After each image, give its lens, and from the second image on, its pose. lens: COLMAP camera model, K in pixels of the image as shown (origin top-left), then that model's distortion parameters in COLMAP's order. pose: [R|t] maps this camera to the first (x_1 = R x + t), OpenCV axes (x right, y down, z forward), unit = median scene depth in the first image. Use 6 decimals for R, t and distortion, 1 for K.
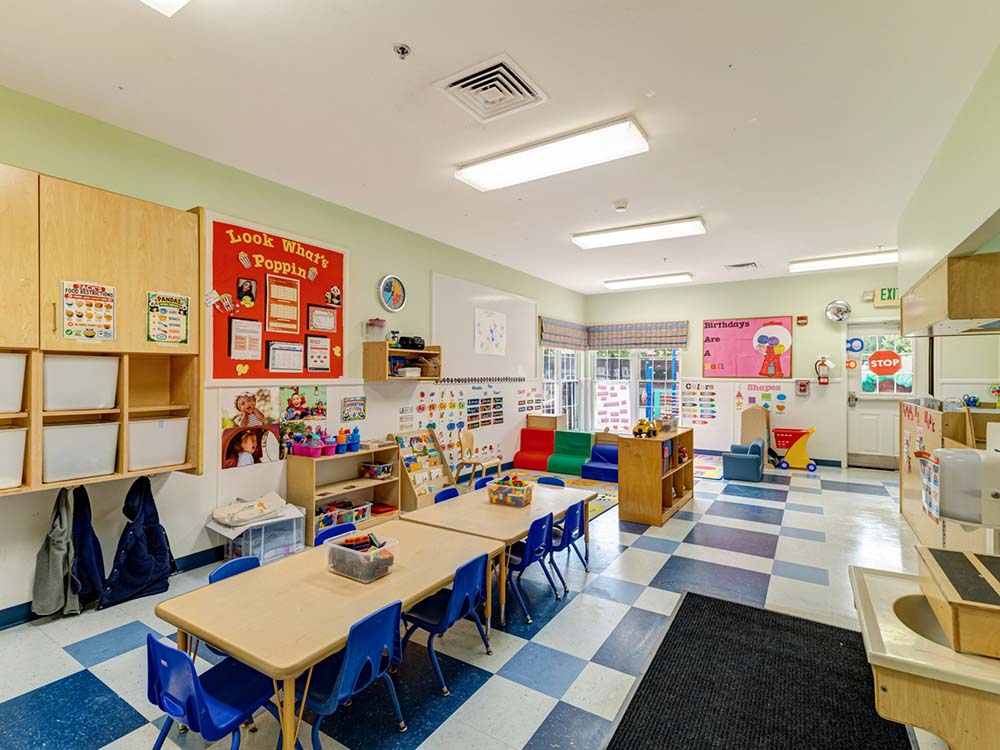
lens RADIAL K [[487.0, 0, 500.5], [0, 487.0, 374.5], [0, 0, 1]] dist [-0.002120, -0.000035]
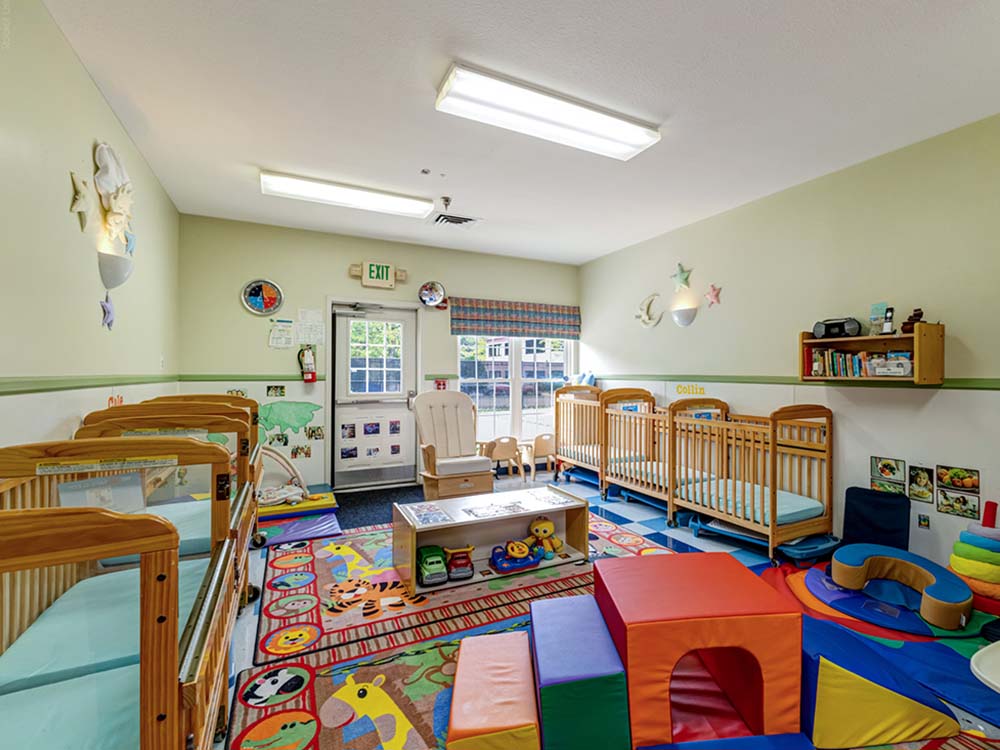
lens RADIAL K [[452.9, 0, 499.5], [0, 452.9, 371.9], [0, 0, 1]] dist [-0.000199, -0.000017]
pose [[0.514204, 0.004547, 0.857656, 0.246542], [-0.008792, 0.999961, -0.000030, 0.002748], [-0.857623, -0.007525, 0.514224, 0.425191]]
